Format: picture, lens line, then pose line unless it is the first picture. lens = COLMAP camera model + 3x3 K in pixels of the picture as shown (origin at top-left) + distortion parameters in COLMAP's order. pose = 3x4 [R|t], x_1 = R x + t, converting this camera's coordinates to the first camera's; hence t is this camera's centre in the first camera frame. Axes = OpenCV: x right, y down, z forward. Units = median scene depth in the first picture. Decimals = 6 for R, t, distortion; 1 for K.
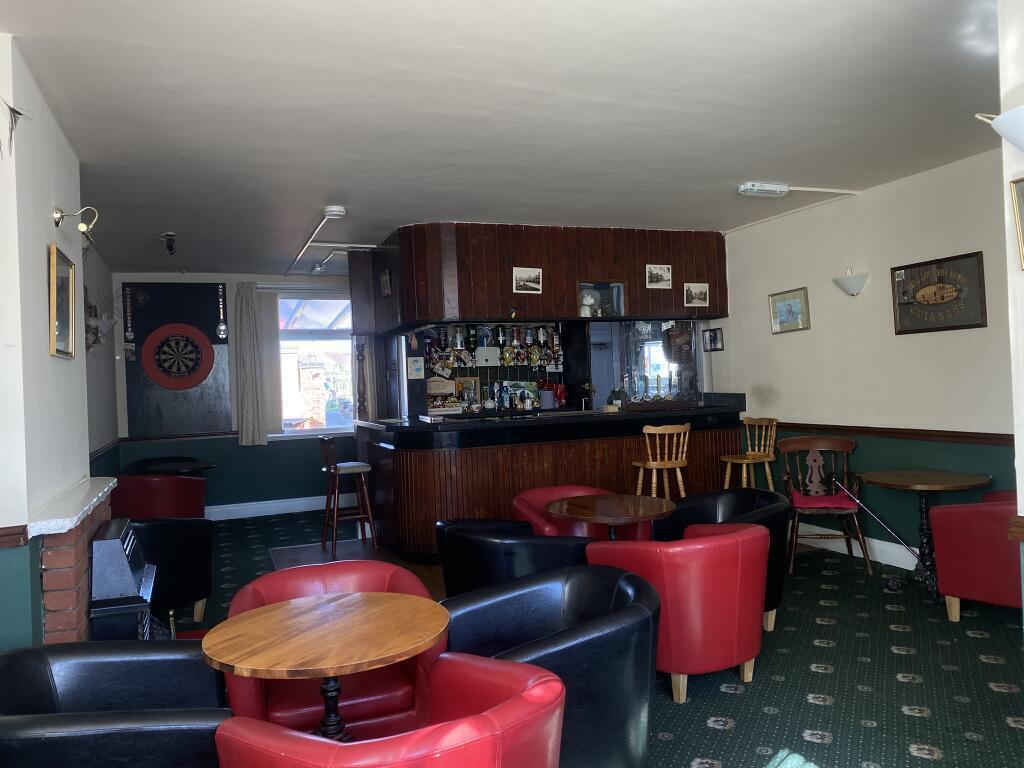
lens RADIAL K [[789.2, 0, 520.4], [0, 789.2, 396.6], [0, 0, 1]] dist [0.088641, -0.143153]
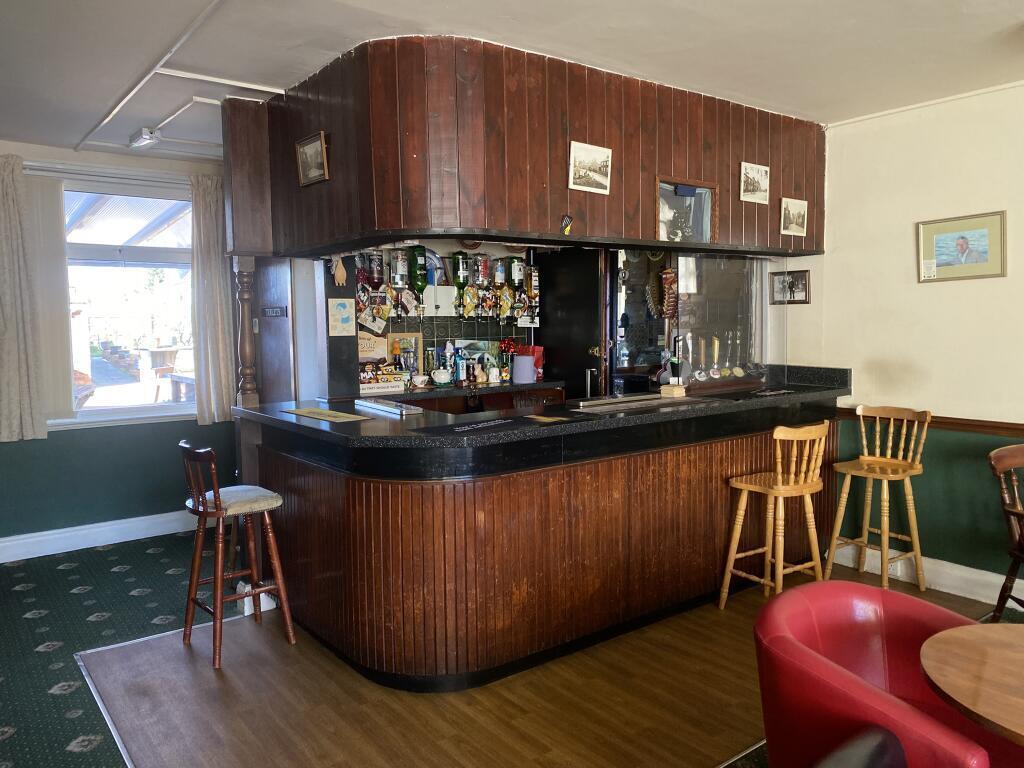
lens RADIAL K [[789.2, 0, 520.4], [0, 789.2, 396.6], [0, 0, 1]] dist [0.088641, -0.143153]
pose [[0.963818, -0.000104, 0.266563, -0.160500], [-0.018701, 0.997510, 0.068007, -0.019992], [-0.265906, -0.070531, 0.961415, 0.392516]]
